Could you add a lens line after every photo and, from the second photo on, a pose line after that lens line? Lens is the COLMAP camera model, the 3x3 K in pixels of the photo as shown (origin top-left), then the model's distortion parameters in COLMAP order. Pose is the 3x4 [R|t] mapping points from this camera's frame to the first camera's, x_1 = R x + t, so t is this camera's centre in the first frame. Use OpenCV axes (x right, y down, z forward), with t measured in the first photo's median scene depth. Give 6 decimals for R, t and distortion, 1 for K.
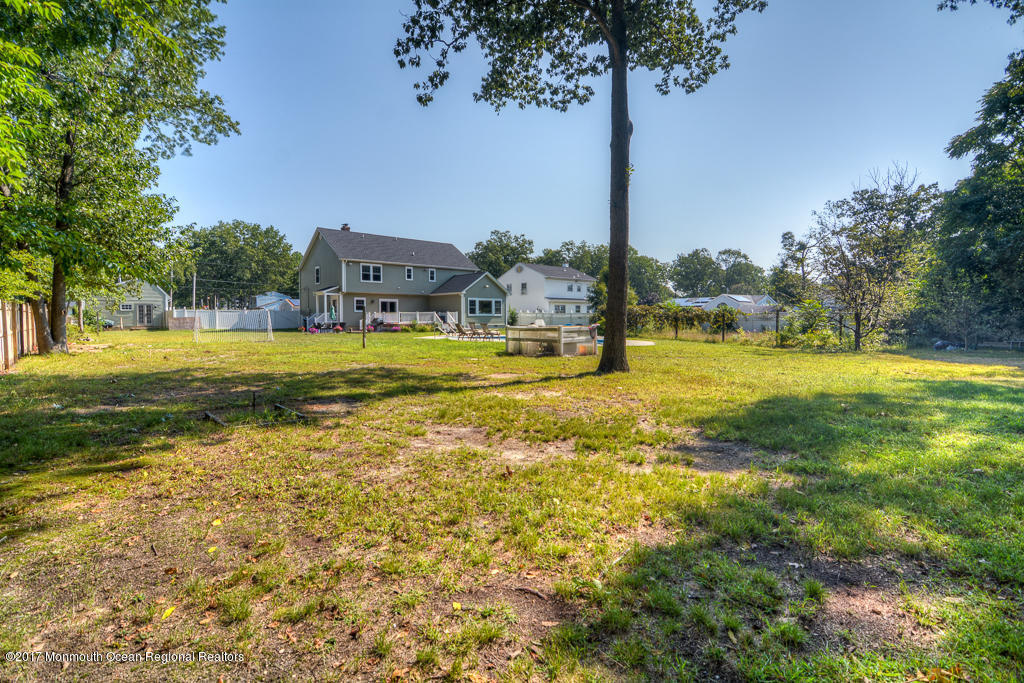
lens RADIAL K [[493.3, 0, 512.0], [0, 493.3, 341.5], [0, 0, 1]] dist [0.002156, 0.000003]
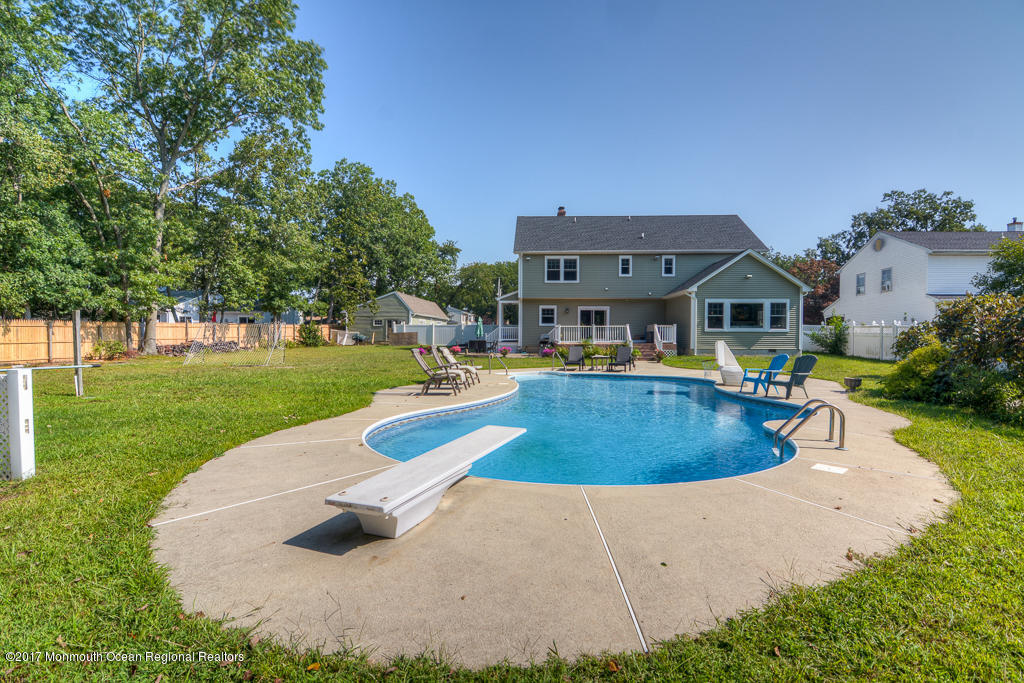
lens RADIAL K [[493.3, 0, 512.0], [0, 493.3, 341.5], [0, 0, 1]] dist [0.002156, 0.000003]
pose [[0.712458, 0.017055, -0.701507, 0.143967], [-0.034644, 0.999340, -0.010889, -0.027133], [0.700859, 0.032061, 0.712579, 0.446745]]
